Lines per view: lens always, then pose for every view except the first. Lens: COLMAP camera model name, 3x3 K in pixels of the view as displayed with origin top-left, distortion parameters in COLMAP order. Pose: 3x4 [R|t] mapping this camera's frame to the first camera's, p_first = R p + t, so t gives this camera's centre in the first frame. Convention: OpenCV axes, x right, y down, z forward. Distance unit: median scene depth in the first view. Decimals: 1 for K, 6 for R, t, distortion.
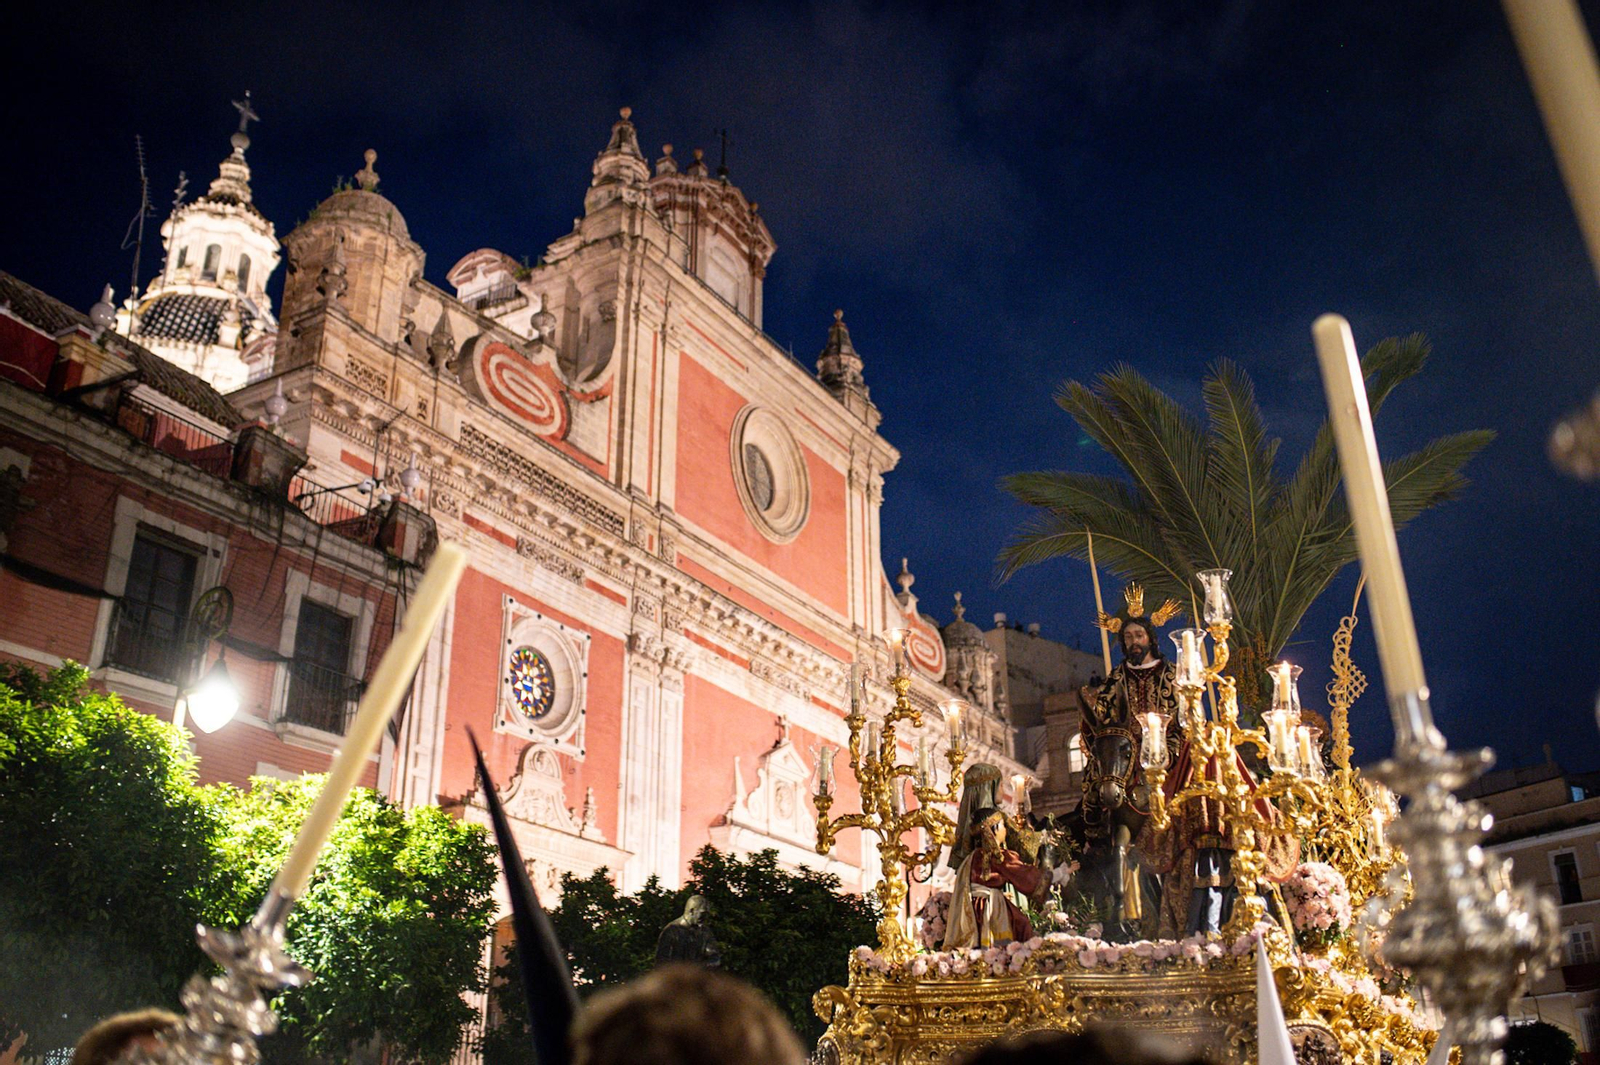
lens RADIAL K [[1538.3, 0, 757.7], [0, 1538.3, 537.6], [0, 0, 1]] dist [-0.041940, 0.000000]
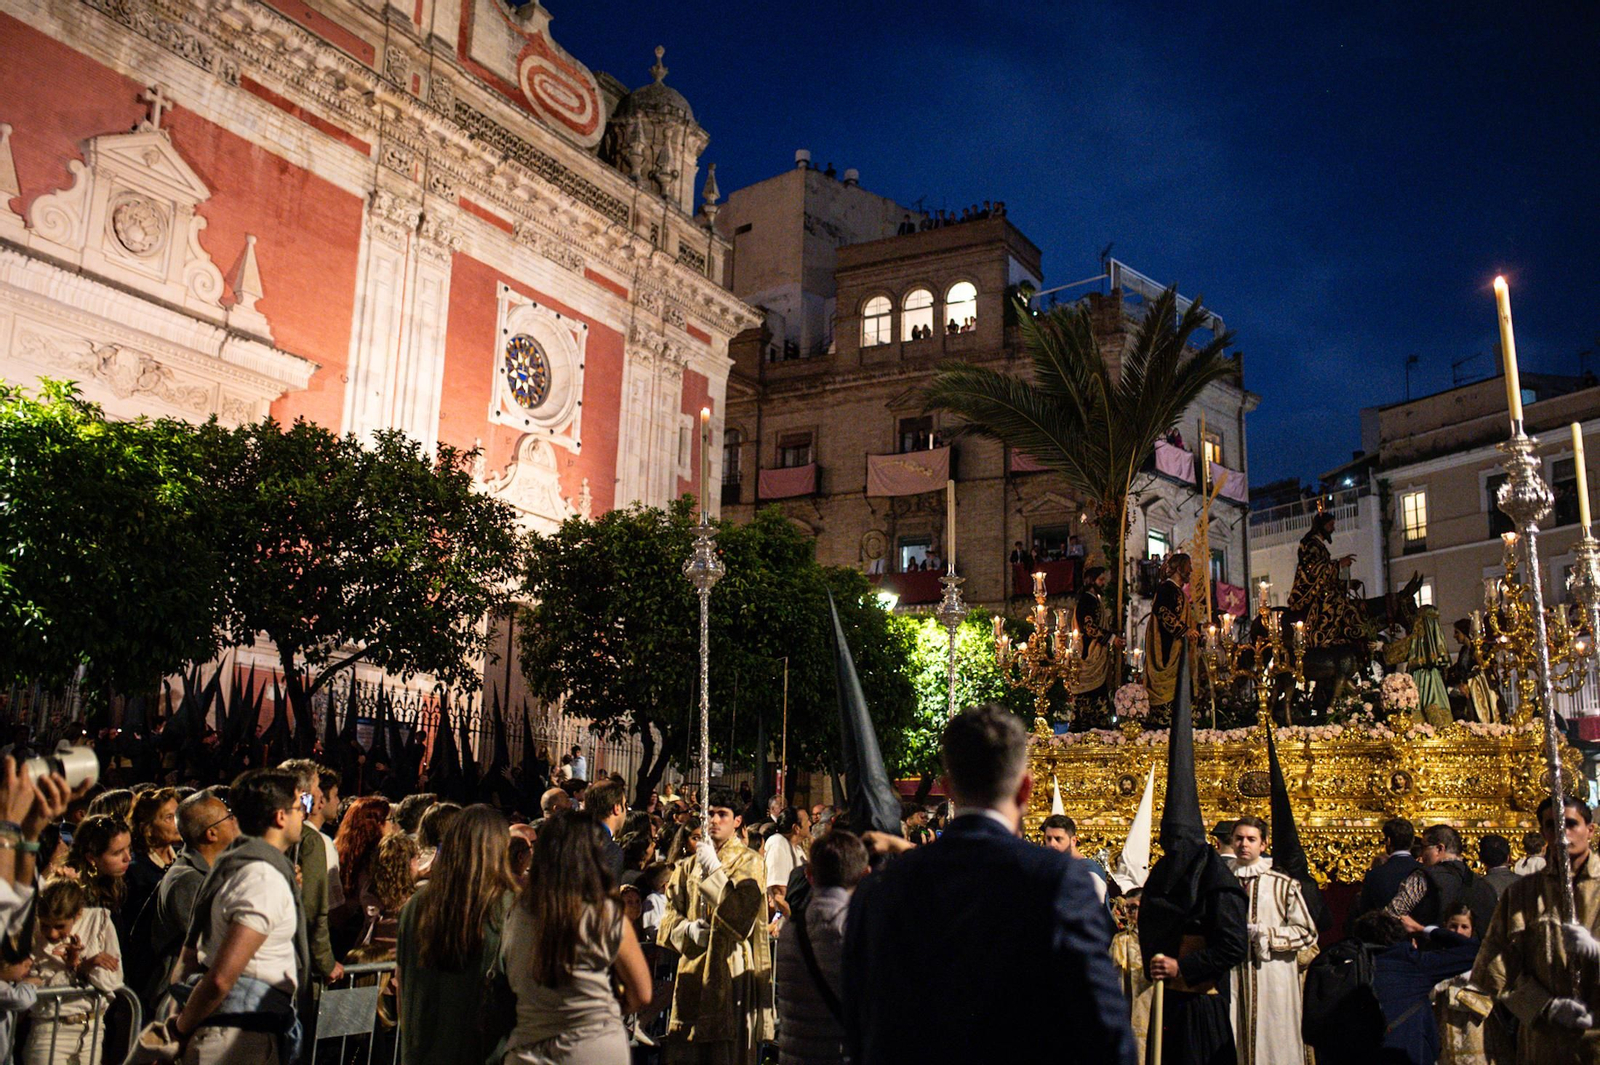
lens RADIAL K [[1538.3, 0, 800.4], [0, 1538.3, 540.9], [0, 0, 1]] dist [-0.041940, 0.000000]
pose [[0.999047, 0.033463, 0.028005, 0.009373], [-0.038262, 0.980353, 0.193504, 0.006096], [-0.020980, -0.194391, 0.980700, 0.014794]]
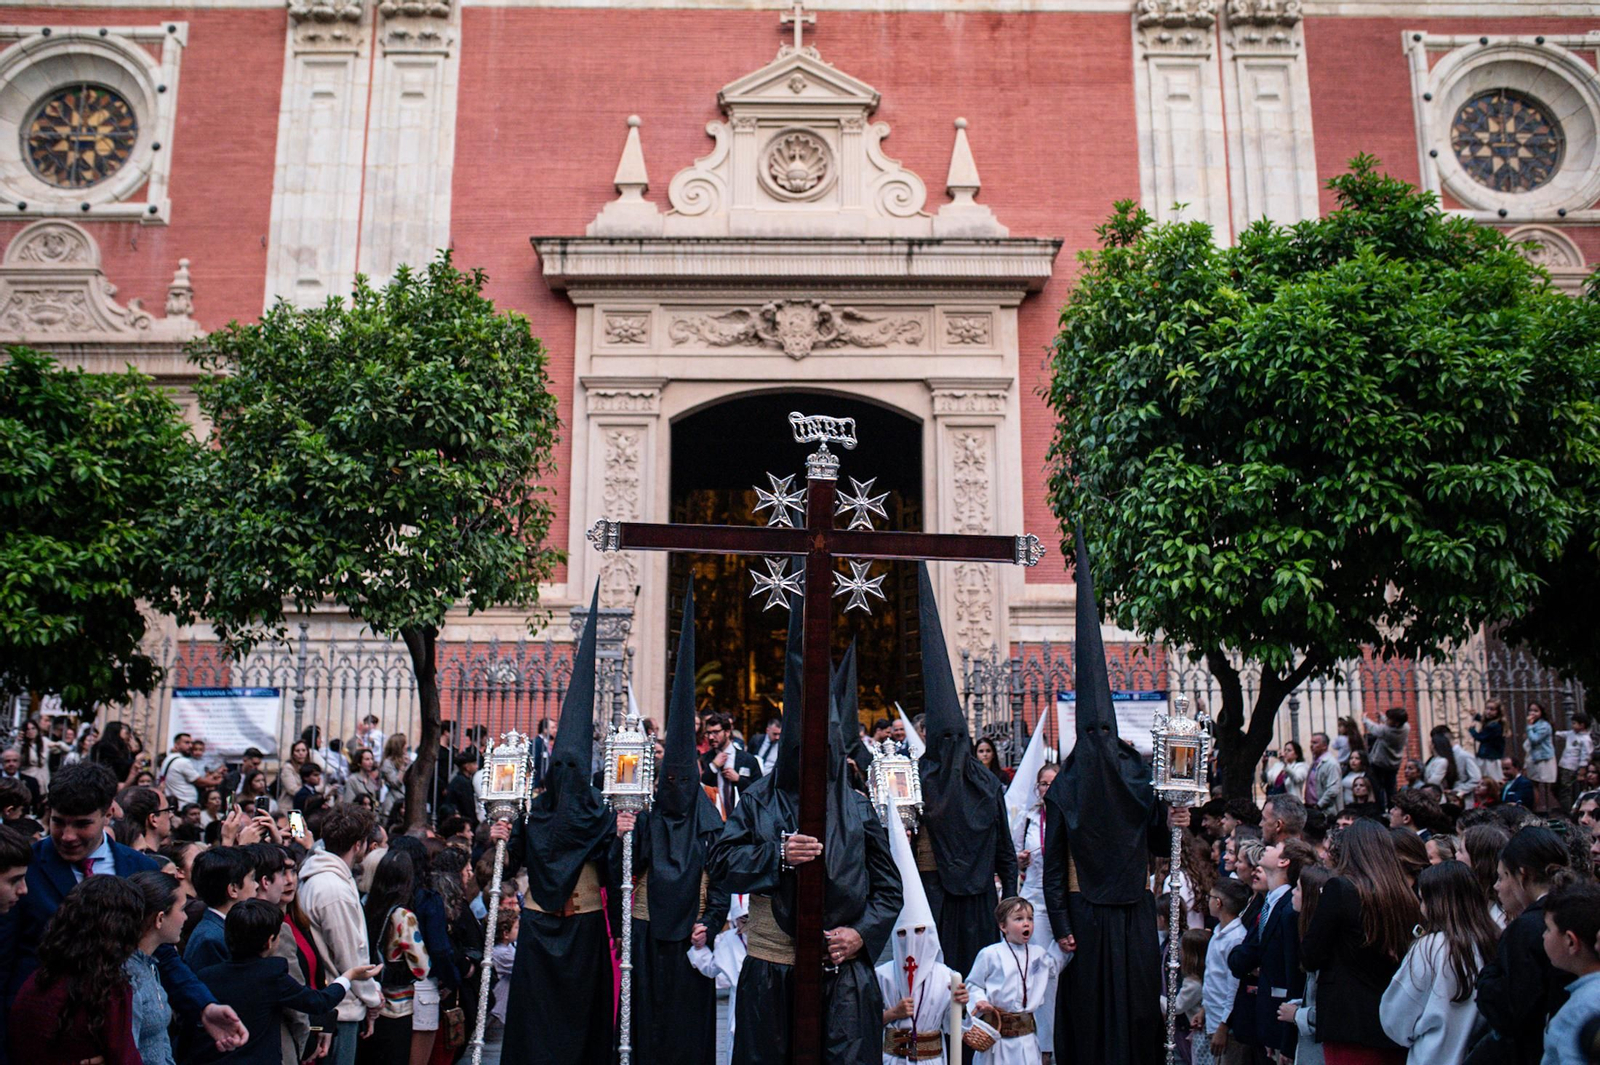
lens RADIAL K [[1538.3, 0, 794.8], [0, 1538.3, 524.6], [0, 0, 1]] dist [-0.041940, 0.000000]
pose [[0.494572, -0.163044, -0.853707, 0.455544], [0.318864, 0.947793, 0.003712, 0.300658], [0.808532, -0.274052, 0.520741, 0.759001]]
